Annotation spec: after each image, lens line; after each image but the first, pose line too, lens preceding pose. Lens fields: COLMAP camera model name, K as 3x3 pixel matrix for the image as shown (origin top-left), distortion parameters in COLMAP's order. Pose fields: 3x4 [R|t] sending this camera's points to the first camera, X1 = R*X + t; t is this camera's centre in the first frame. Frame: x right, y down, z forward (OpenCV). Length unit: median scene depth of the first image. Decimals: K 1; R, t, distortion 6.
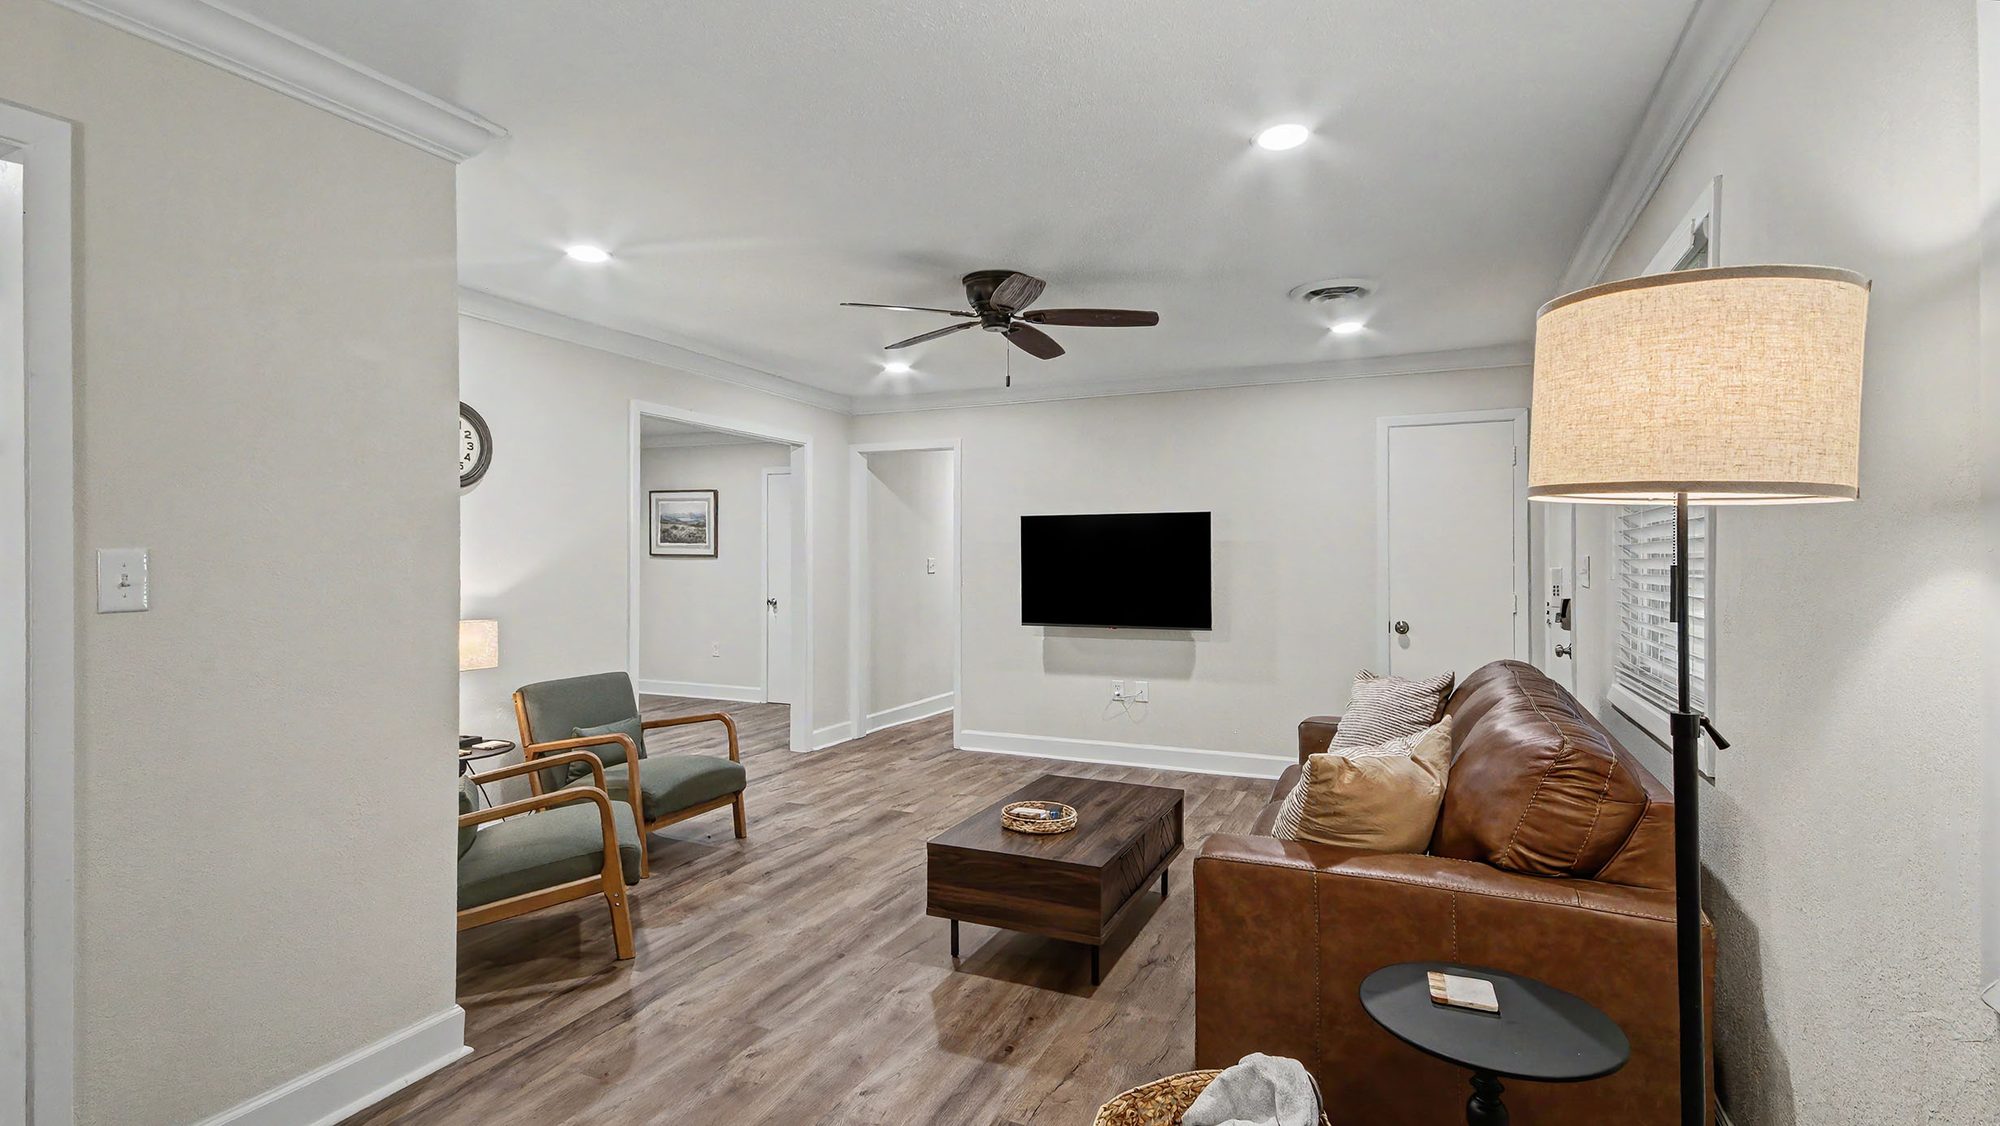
lens RADIAL K [[962.0, 0, 973.3], [0, 962.0, 553.5], [0, 0, 1]] dist [0.050457, -0.000230]
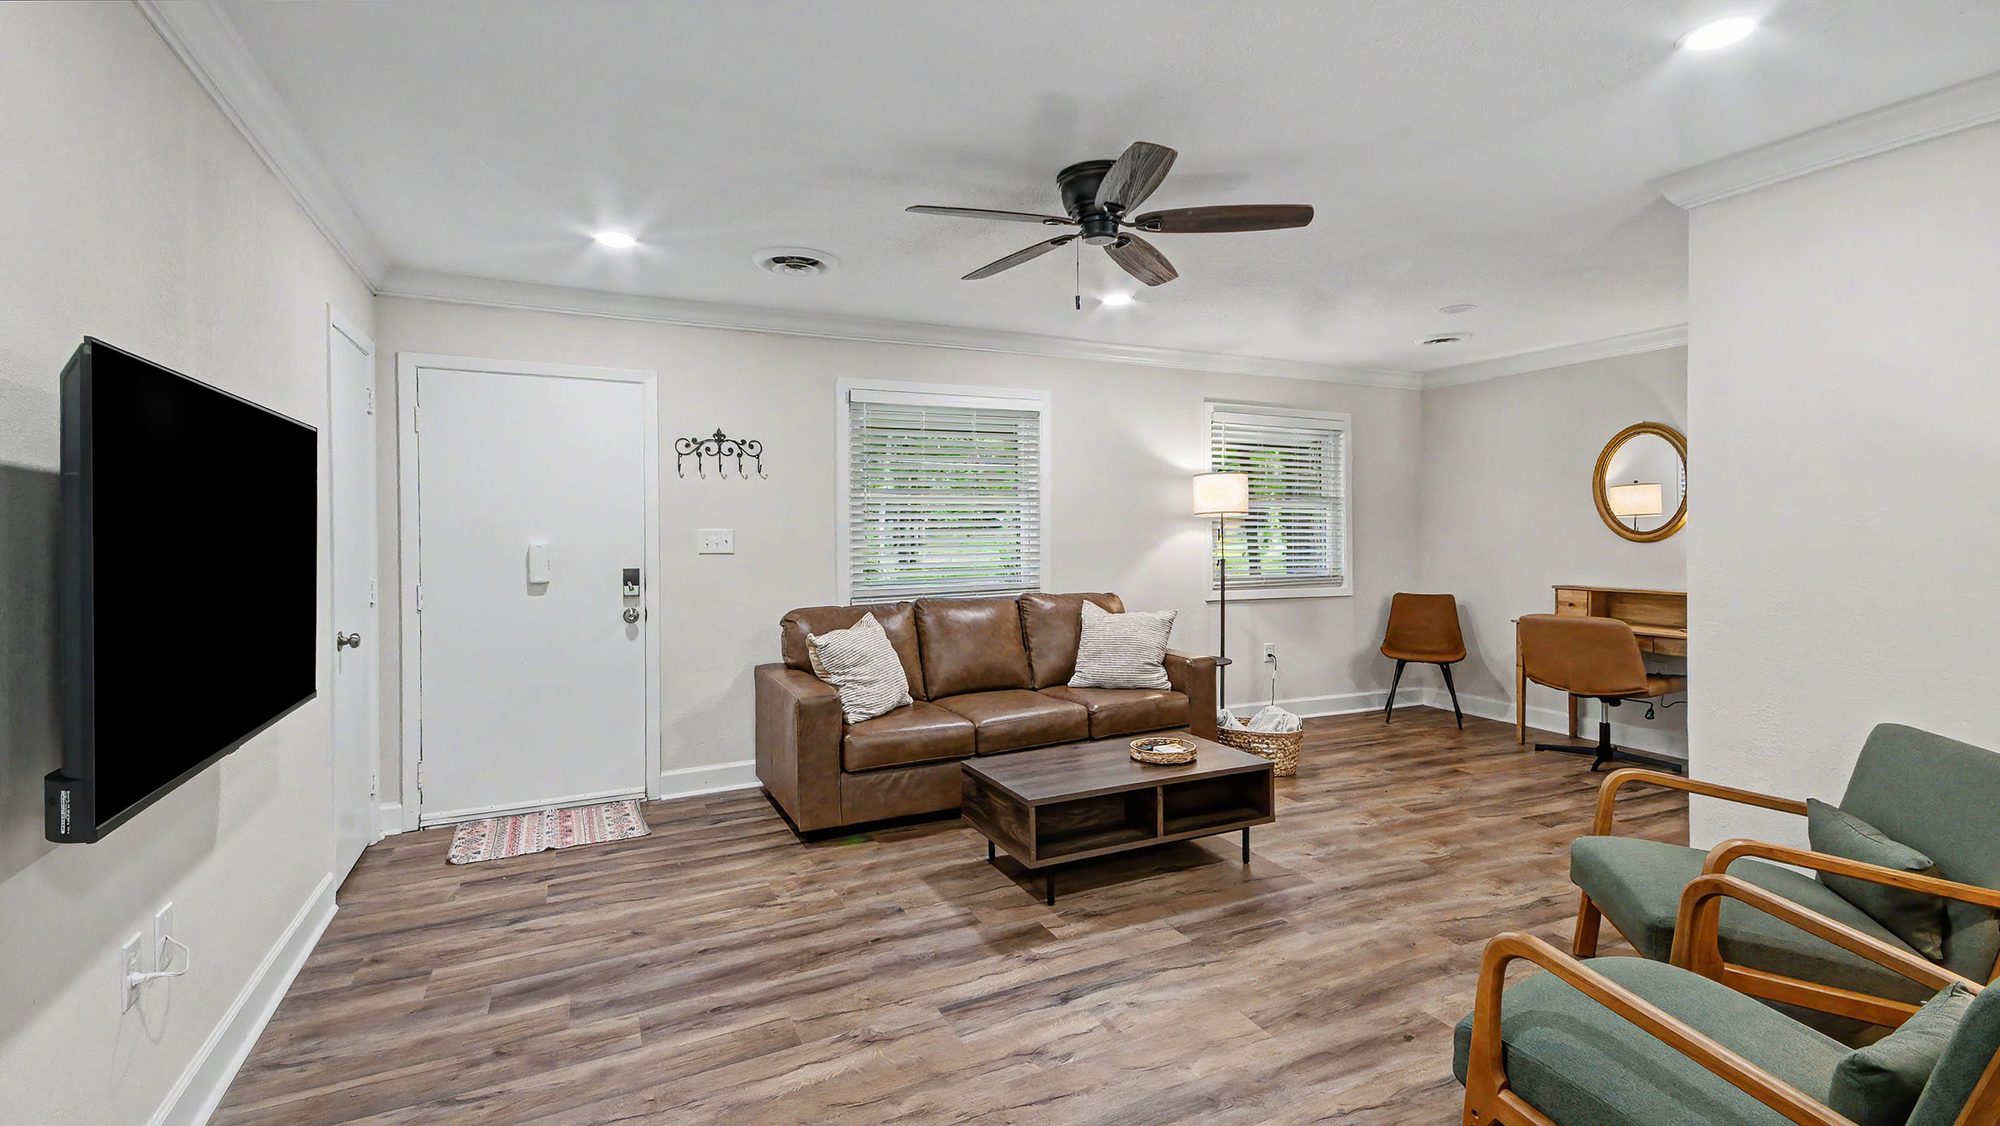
lens RADIAL K [[884.4, 0, 992.8], [0, 884.4, 543.7], [0, 0, 1]] dist [0.031583, -0.000026]
pose [[-0.774324, -0.001794, 0.632787, -0.360934], [0.005916, 0.999932, 0.010073, 0.010126], [-0.632762, 0.011543, -0.774260, 1.572408]]
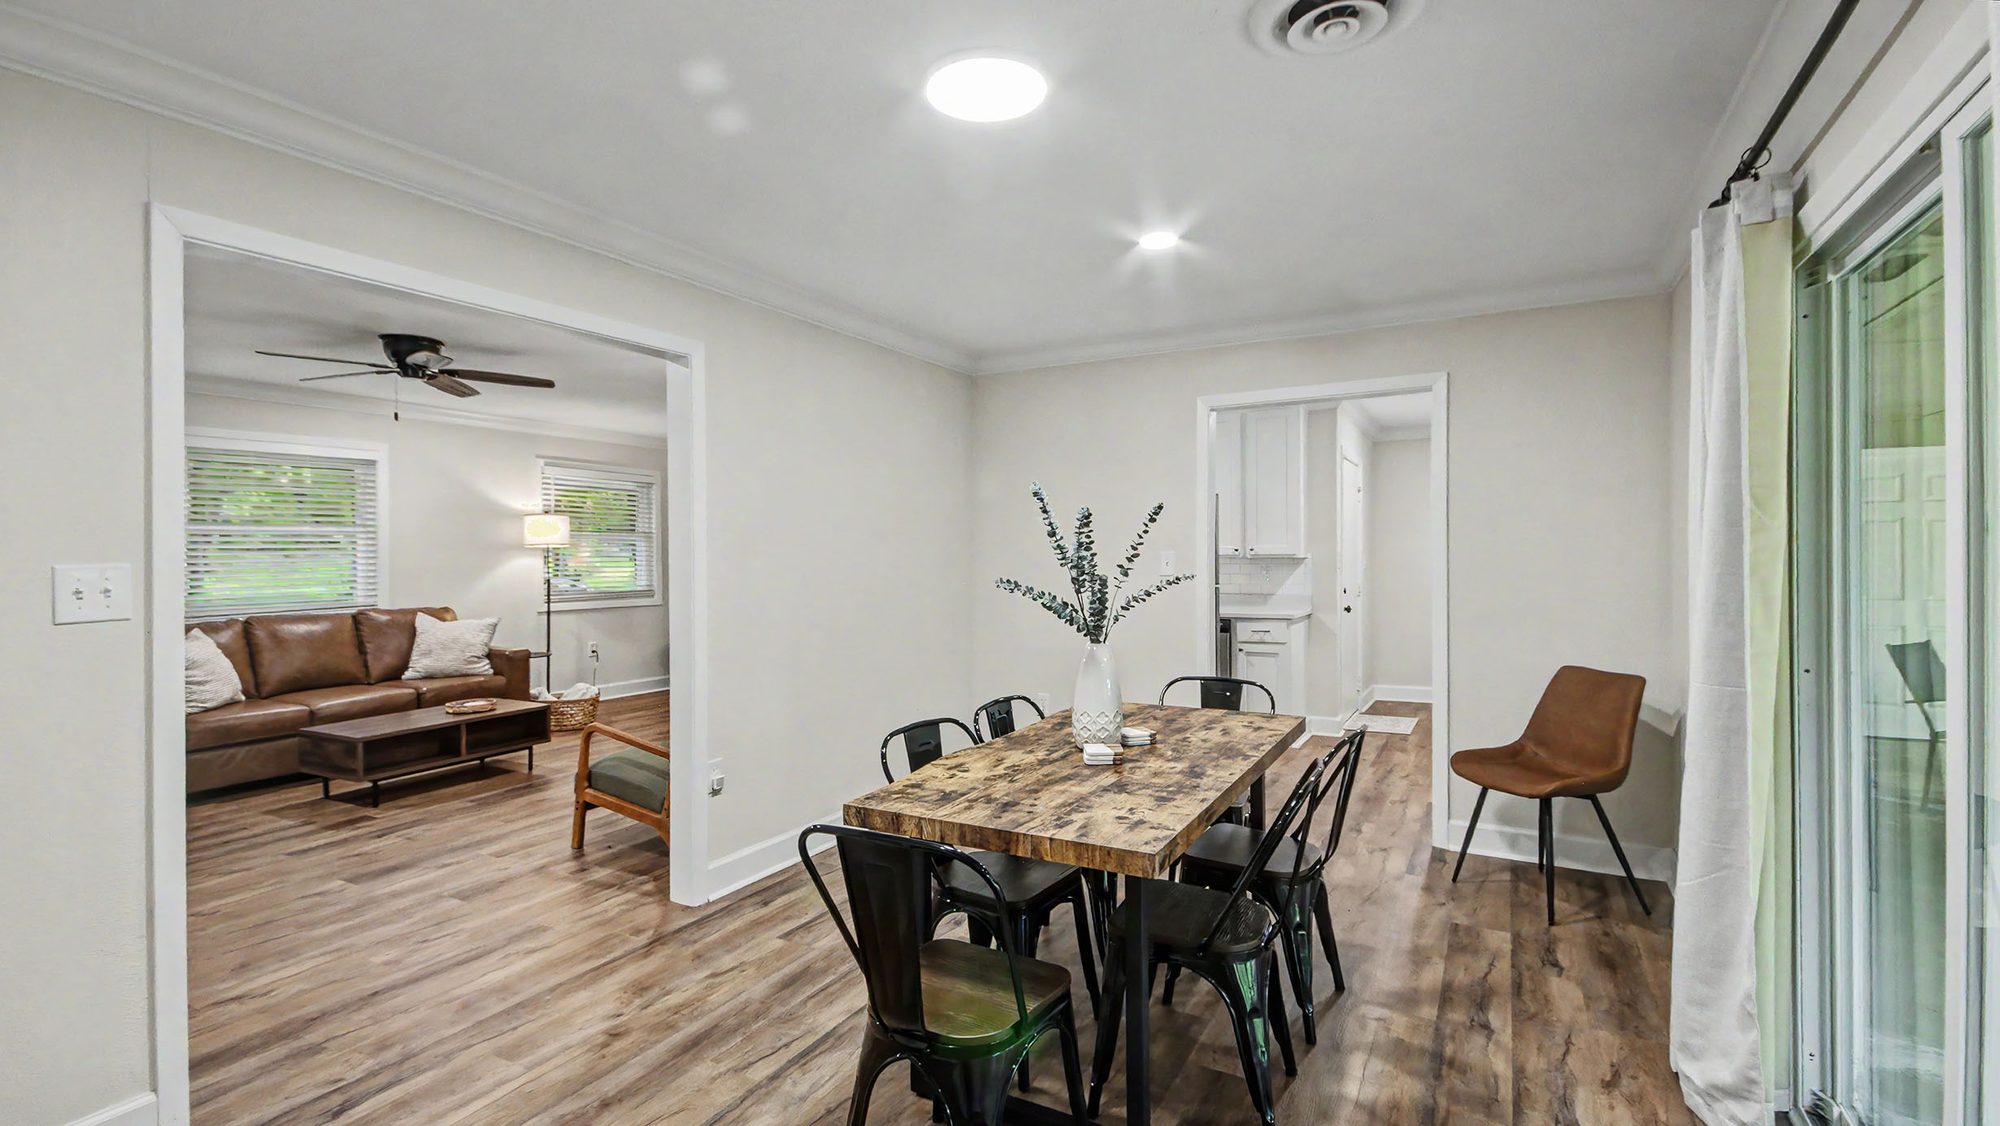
lens RADIAL K [[924.2, 0, 1001.0], [0, 924.2, 553.4], [0, 0, 1]] dist [0.035108, -0.000400]
pose [[-0.997968, 0.007778, 0.063236, -0.800906], [0.007840, 0.999969, 0.000730, 0.002991], [-0.063229, 0.001224, -0.997998, 2.113530]]
